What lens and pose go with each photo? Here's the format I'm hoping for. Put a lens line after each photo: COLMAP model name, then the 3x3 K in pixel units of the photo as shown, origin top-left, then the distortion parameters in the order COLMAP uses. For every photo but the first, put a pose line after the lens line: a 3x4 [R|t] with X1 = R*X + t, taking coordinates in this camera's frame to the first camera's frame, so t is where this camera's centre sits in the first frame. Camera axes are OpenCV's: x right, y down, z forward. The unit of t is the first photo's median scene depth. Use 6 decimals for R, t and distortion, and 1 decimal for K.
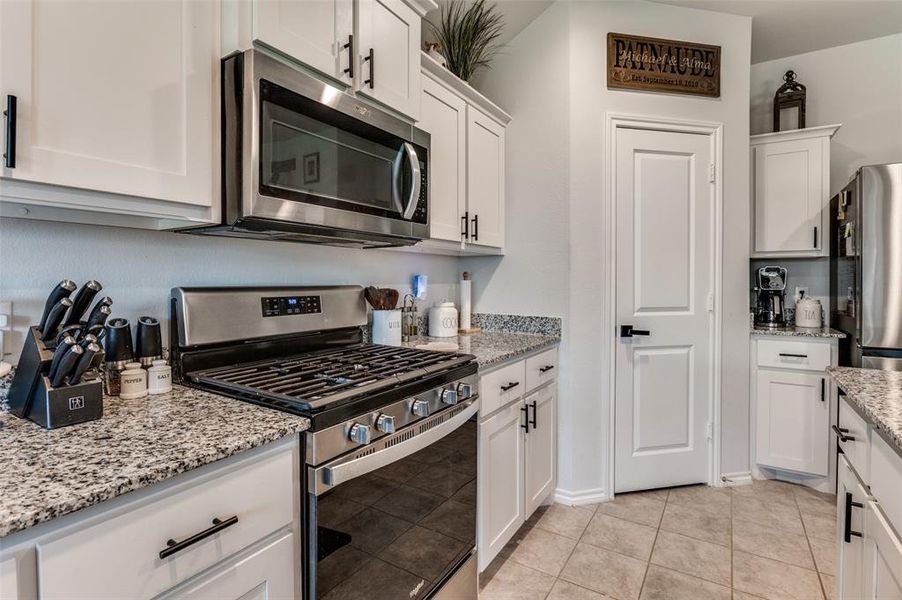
lens RADIAL K [[442.0, 0, 451.5], [0, 442.0, 285.0], [0, 0, 1]] dist [-0.011411, -0.000421]
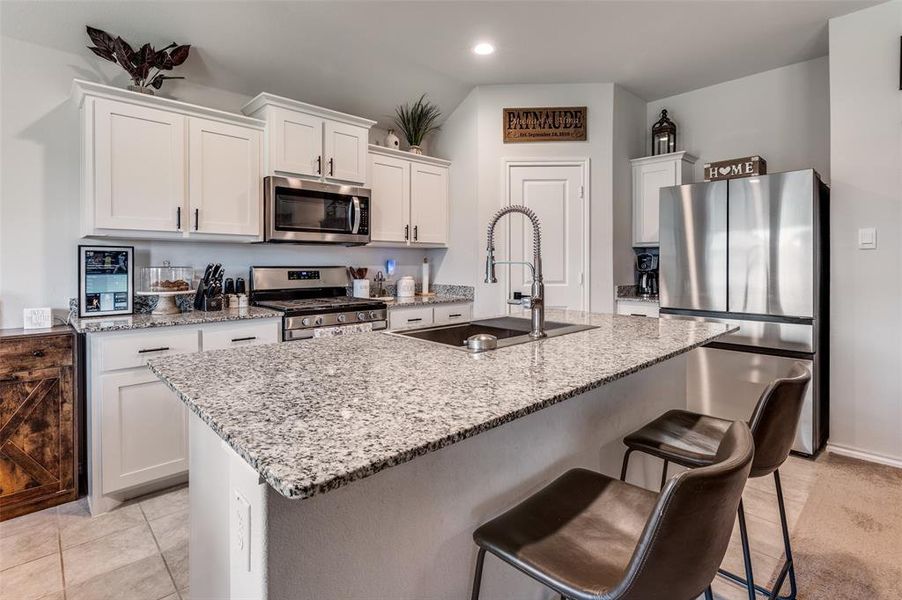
lens RADIAL K [[438.5, 0, 451.0], [0, 438.5, 264.9], [0, 0, 1]] dist [-0.000893, 0.000417]
pose [[0.971197, -0.000528, -0.238276, 0.768761], [-0.001751, 0.999955, -0.009352, 0.014079], [0.238270, 0.009500, 0.971152, -0.819278]]
